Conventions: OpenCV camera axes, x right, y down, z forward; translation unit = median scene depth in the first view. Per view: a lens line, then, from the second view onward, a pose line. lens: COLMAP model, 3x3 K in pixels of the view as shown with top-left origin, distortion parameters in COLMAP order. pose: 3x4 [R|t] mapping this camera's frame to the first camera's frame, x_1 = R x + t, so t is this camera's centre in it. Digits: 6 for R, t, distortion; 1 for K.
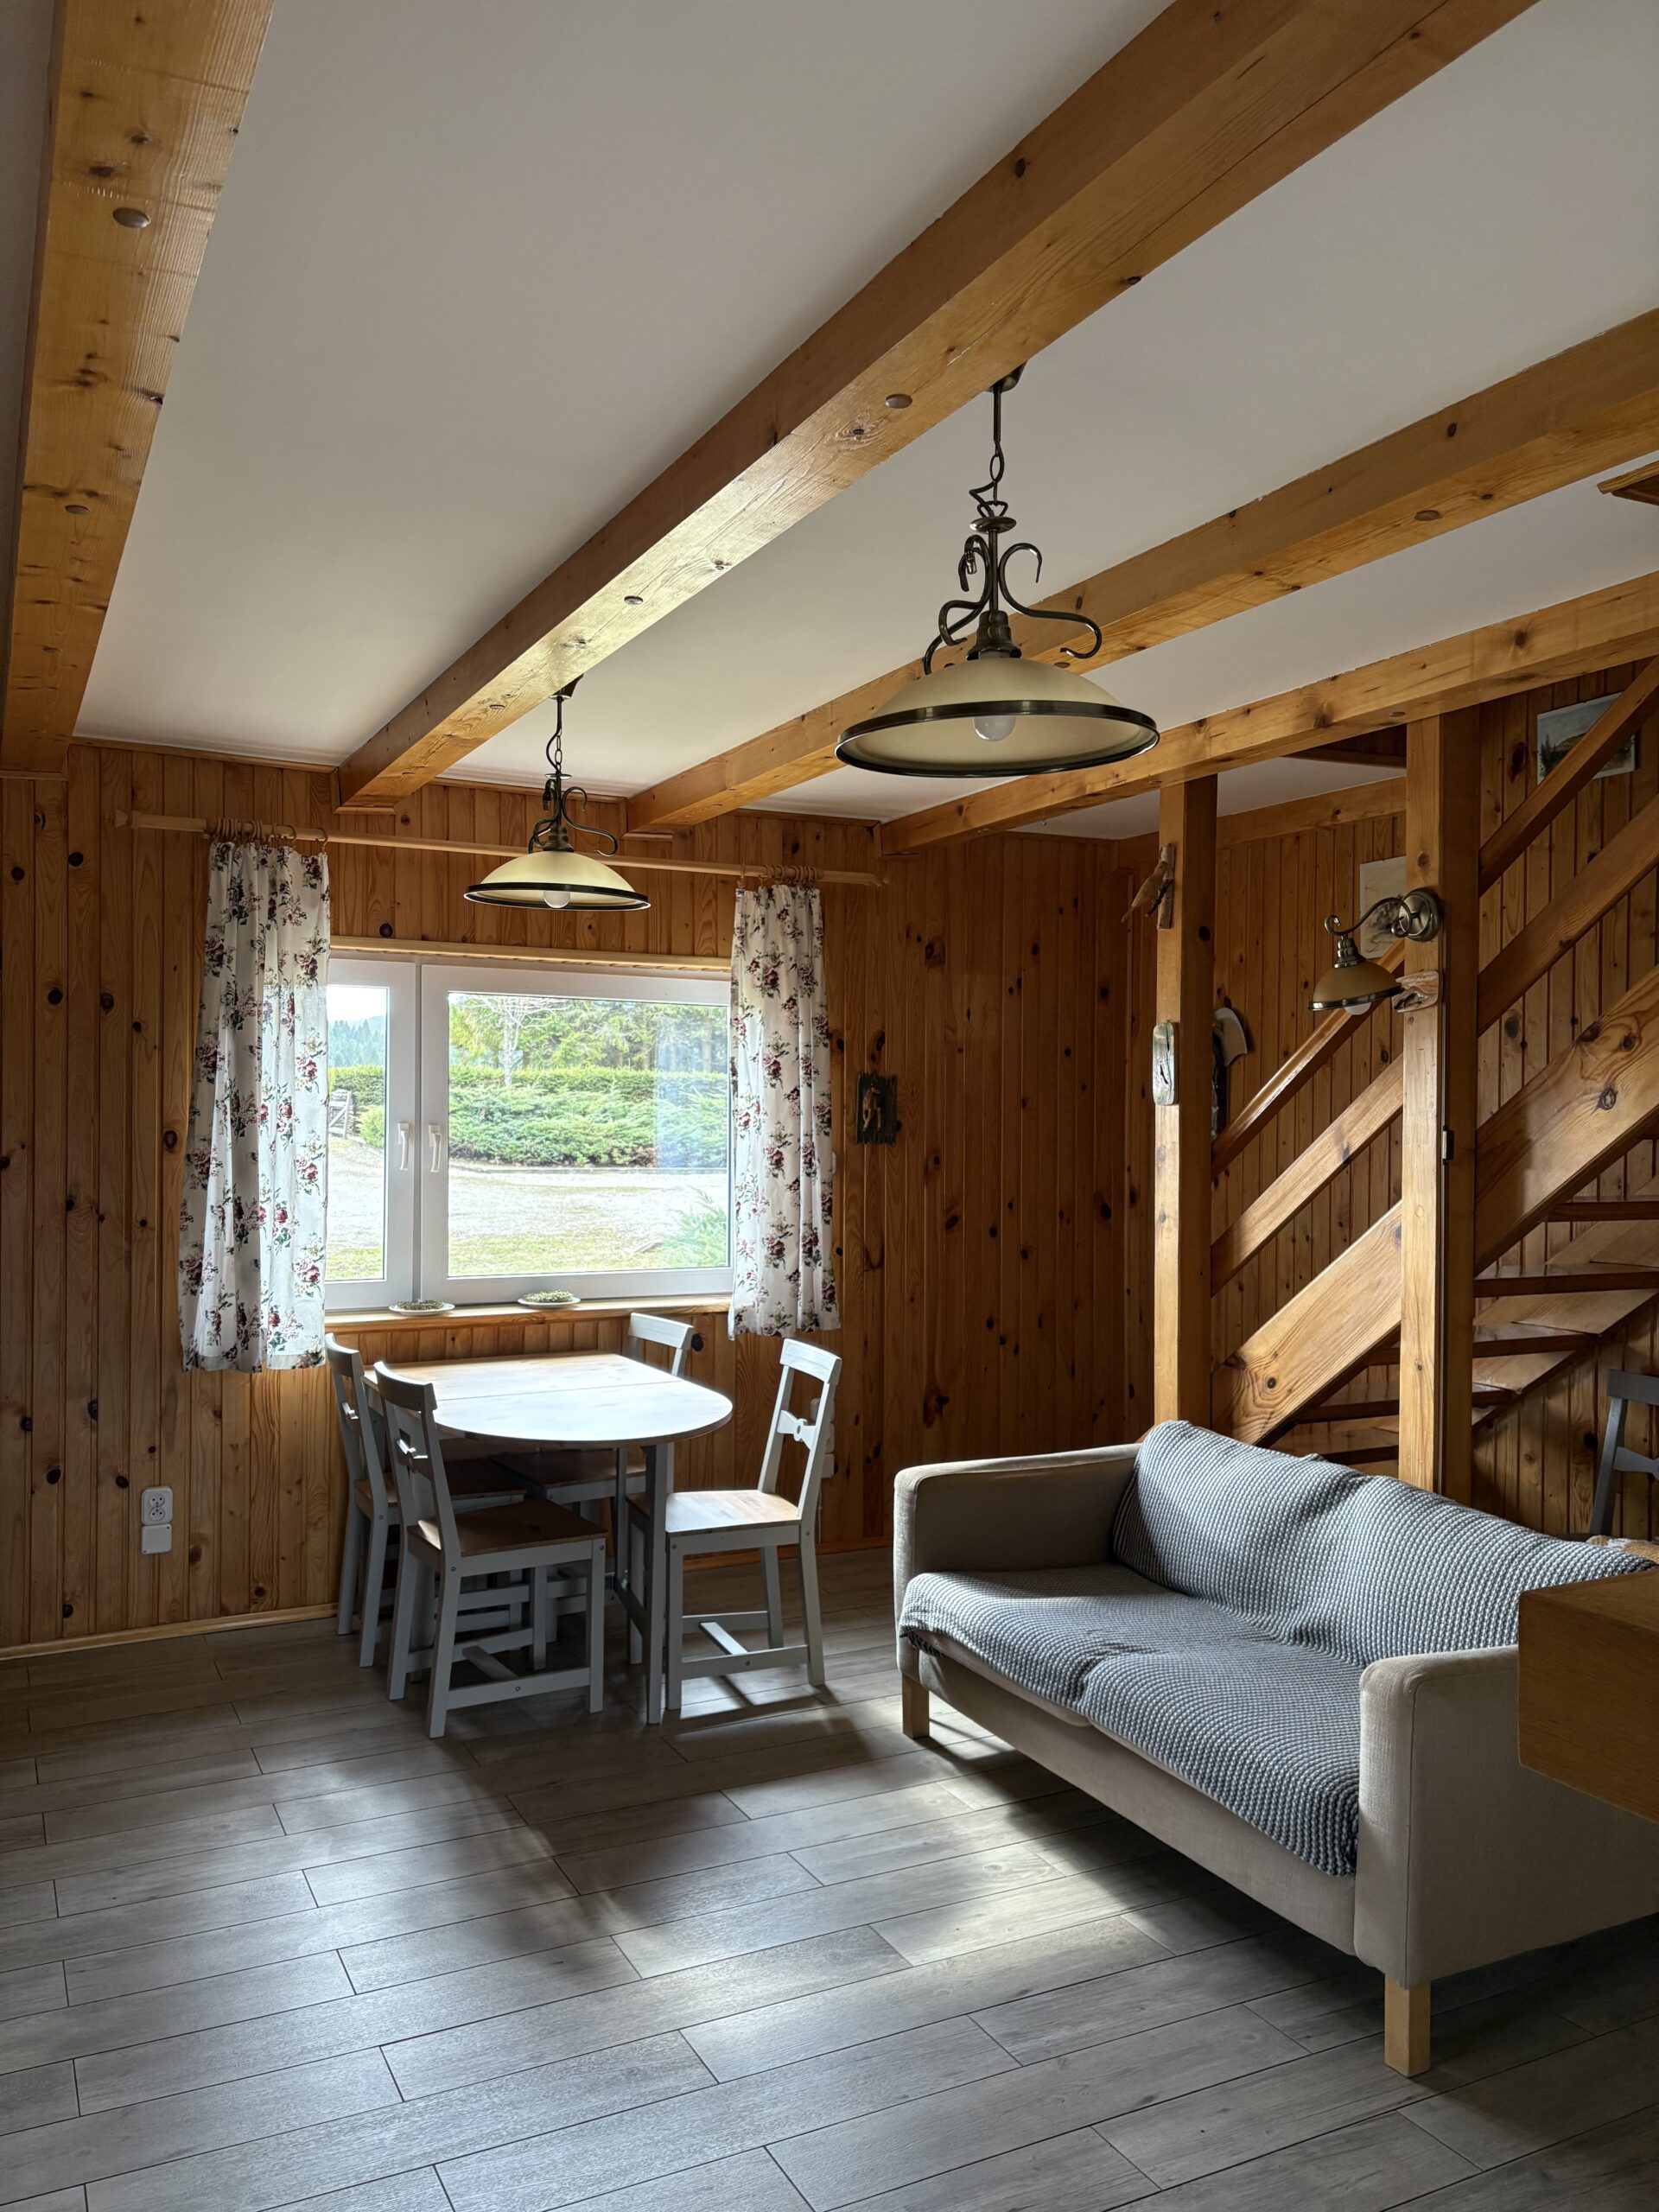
lens RADIAL K [[1664.9, 0, 835.2], [0, 1664.9, 1119.4], [0, 0, 1]] dist [0.054736, -0.060645]
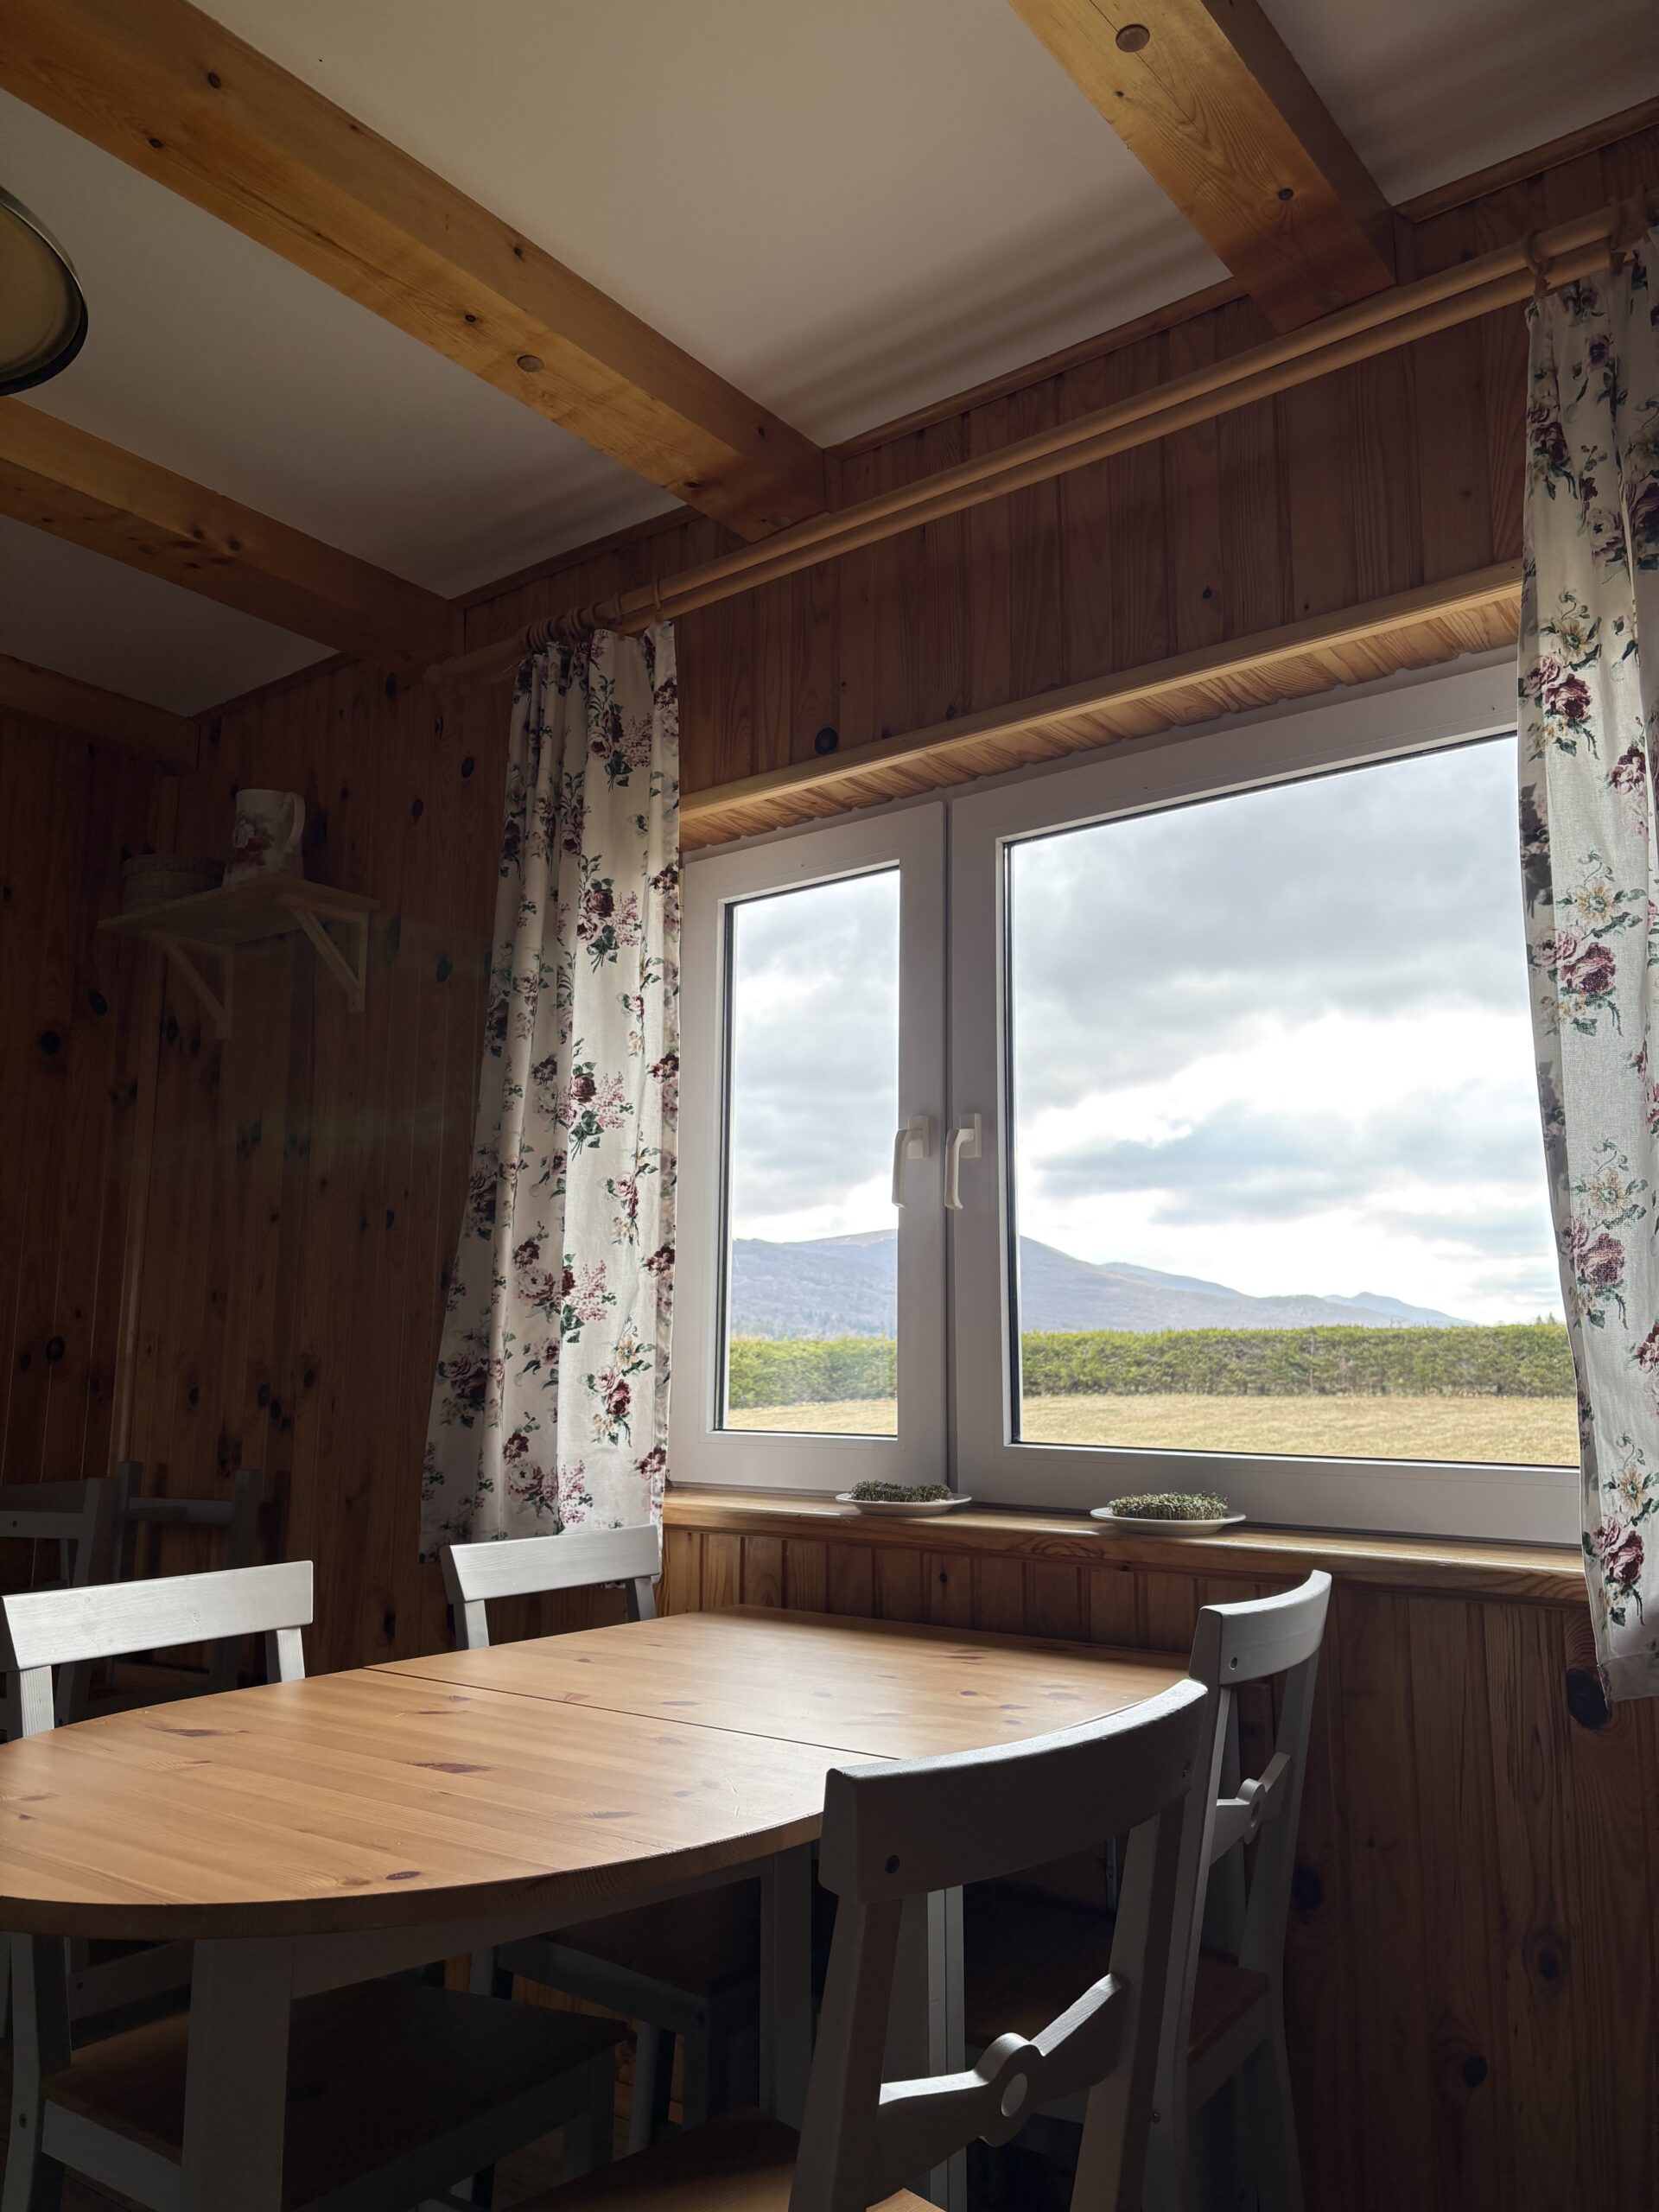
lens RADIAL K [[1664.9, 0, 837.9], [0, 1664.9, 1104.0], [0, 0, 1]] dist [0.054736, -0.060645]
pose [[0.422055, -0.153002, -0.893566, 0.190726], [-0.005509, 0.985204, -0.171295, 0.092821], [0.906554, 0.077218, 0.414967, 0.862839]]
